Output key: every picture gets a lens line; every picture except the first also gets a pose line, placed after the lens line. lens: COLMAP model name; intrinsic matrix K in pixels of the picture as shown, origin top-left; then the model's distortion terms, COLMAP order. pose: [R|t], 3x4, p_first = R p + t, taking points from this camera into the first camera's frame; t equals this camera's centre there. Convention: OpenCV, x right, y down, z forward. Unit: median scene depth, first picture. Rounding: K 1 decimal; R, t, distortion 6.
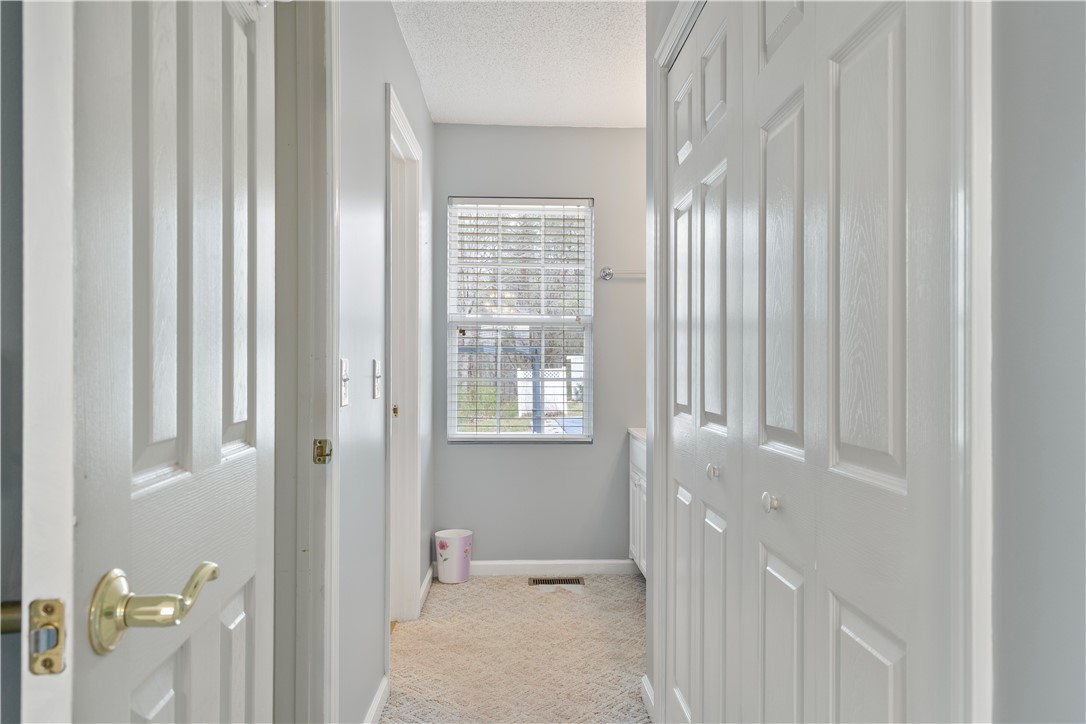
lens RADIAL K [[749.9, 0, 543.0], [0, 749.9, 362.0], [0, 0, 1]] dist [0.000350, -0.001608]
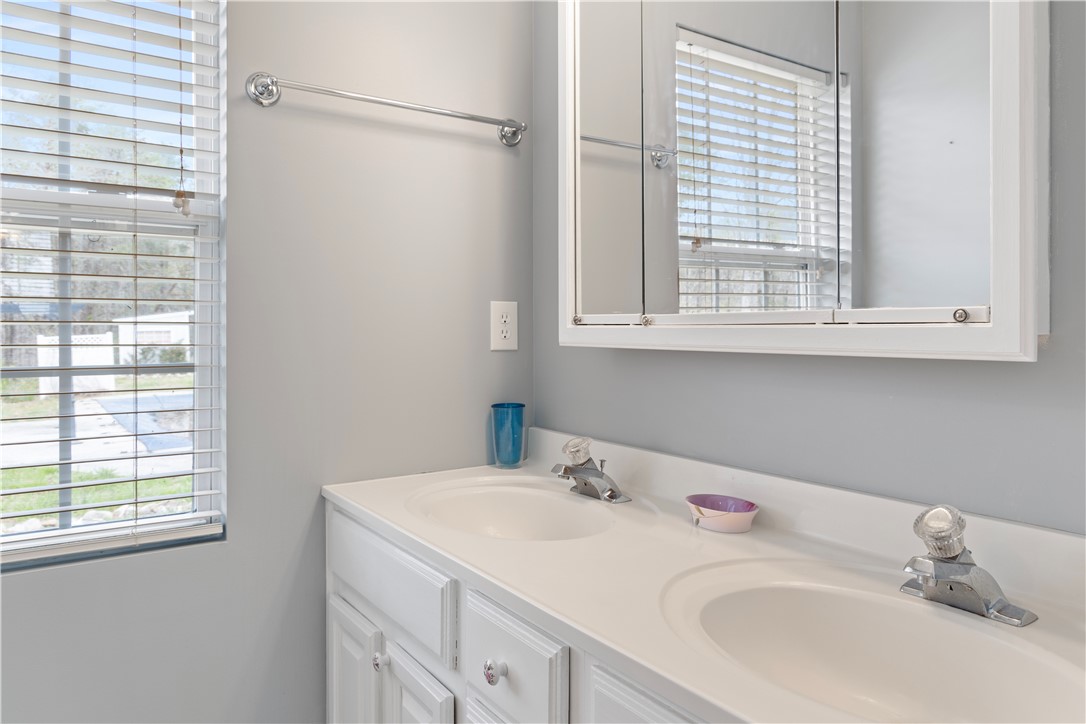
lens RADIAL K [[750.0, 0, 517.9], [0, 750.0, 329.4], [0, 0, 1]] dist [0.002362, 0.000130]
pose [[0.862331, -0.006172, 0.506308, 0.002811], [0.001698, 0.999955, 0.009297, 0.001848], [-0.506342, -0.007158, 0.862303, 0.602790]]
